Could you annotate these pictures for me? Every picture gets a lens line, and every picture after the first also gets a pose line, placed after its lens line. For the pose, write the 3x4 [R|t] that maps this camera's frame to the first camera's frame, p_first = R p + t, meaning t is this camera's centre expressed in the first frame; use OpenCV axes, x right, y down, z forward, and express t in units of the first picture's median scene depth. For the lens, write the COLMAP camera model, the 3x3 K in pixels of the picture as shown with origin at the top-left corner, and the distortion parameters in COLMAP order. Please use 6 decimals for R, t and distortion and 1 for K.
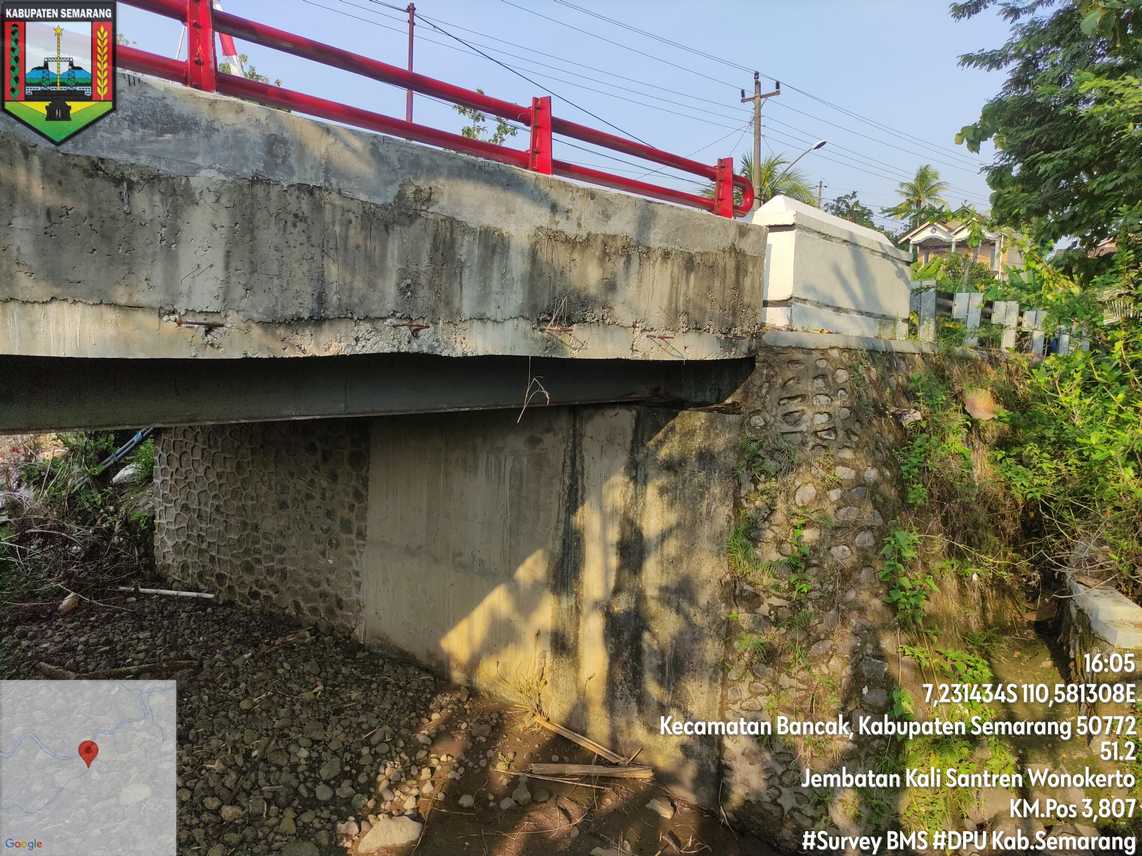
lens RADIAL K [[838.5, 0, 572.6], [0, 838.5, 424.4], [0, 0, 1]] dist [0.043363, -0.044859]
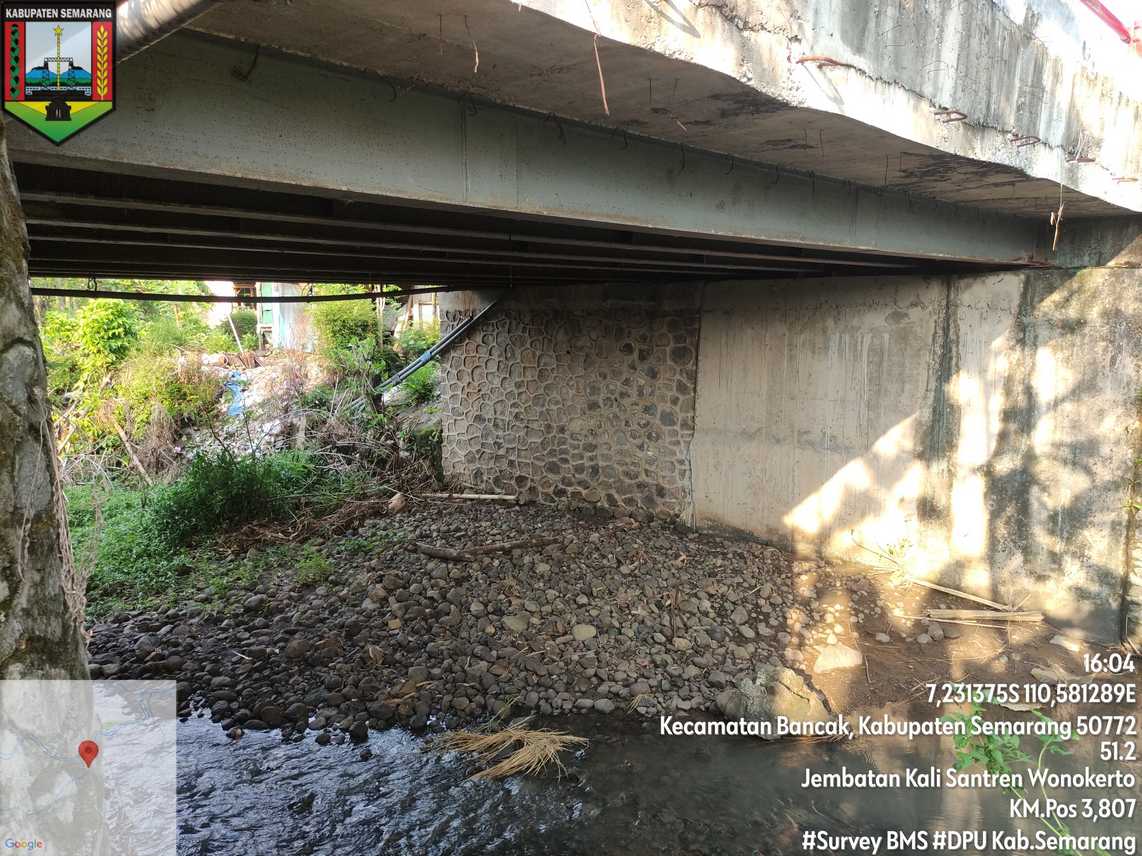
lens RADIAL K [[838.5, 0, 569.4], [0, 838.5, 426.7], [0, 0, 1]] dist [0.043363, -0.044859]
pose [[0.997650, -0.029436, -0.061868, -0.412522], [0.031580, 0.998924, 0.033976, 0.113718], [0.060801, -0.035850, 0.997506, -0.089890]]
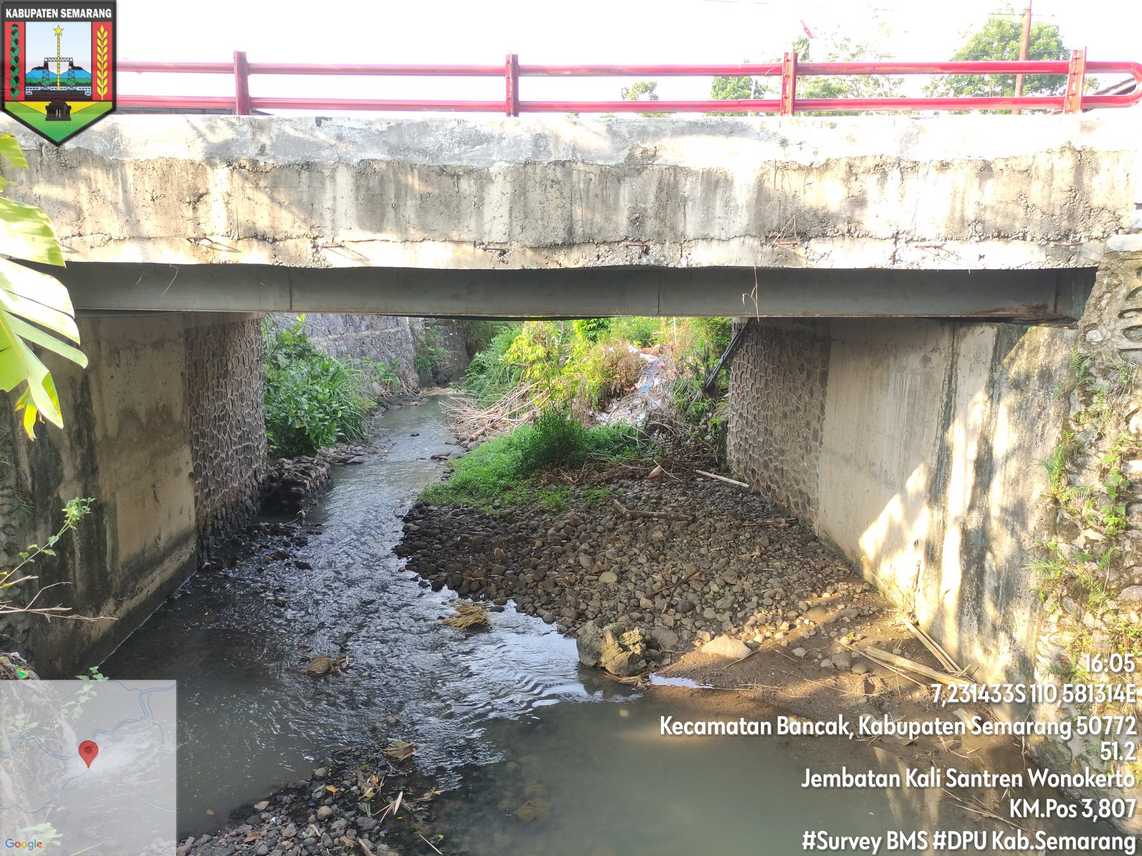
lens RADIAL K [[838.5, 0, 570.3], [0, 838.5, 424.8], [0, 0, 1]] dist [0.043363, -0.044859]
pose [[0.649039, 0.095968, -0.754678, 0.487635], [-0.060711, 0.995381, 0.074364, 0.051125], [0.758329, -0.002447, 0.651867, -0.022787]]
